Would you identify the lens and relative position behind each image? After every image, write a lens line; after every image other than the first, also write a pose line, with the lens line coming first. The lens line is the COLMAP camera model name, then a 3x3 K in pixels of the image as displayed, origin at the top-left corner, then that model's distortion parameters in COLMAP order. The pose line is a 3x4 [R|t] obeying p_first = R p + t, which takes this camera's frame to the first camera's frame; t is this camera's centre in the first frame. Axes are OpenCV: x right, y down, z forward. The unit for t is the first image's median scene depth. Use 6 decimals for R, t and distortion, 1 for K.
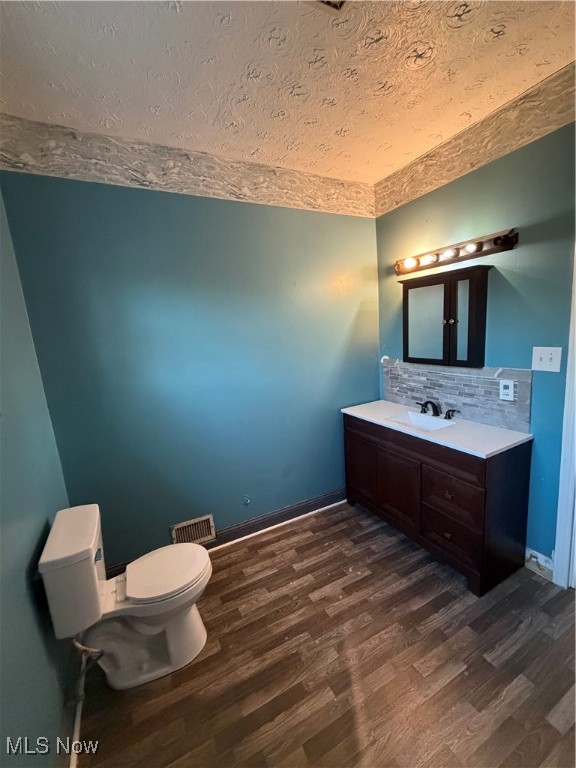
lens RADIAL K [[311.4, 0, 293.6], [0, 311.4, 377.5], [0, 0, 1]] dist [0.001903, 0.000728]
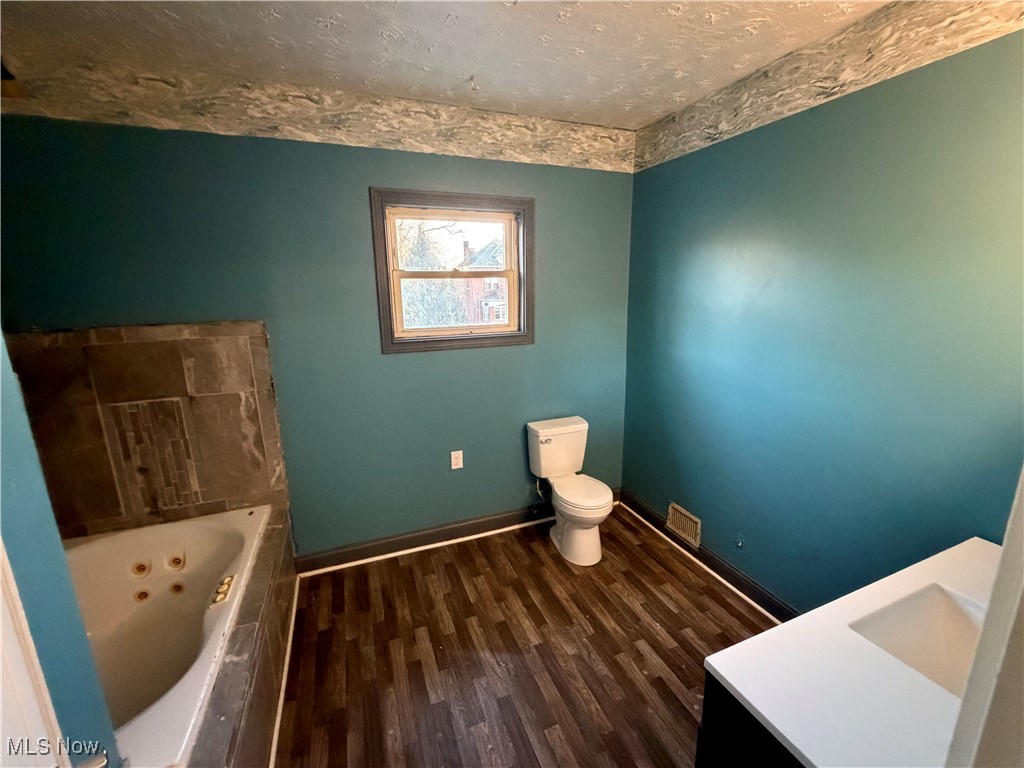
lens RADIAL K [[415.2, 0, 519.8], [0, 415.2, 382.2], [0, 0, 1]] dist [0.001903, 0.000728]
pose [[-0.055278, 0.279154, -0.958654, 0.982908], [-0.164844, 0.944395, 0.284507, -0.209563], [0.984769, 0.173755, -0.006187, 0.606696]]
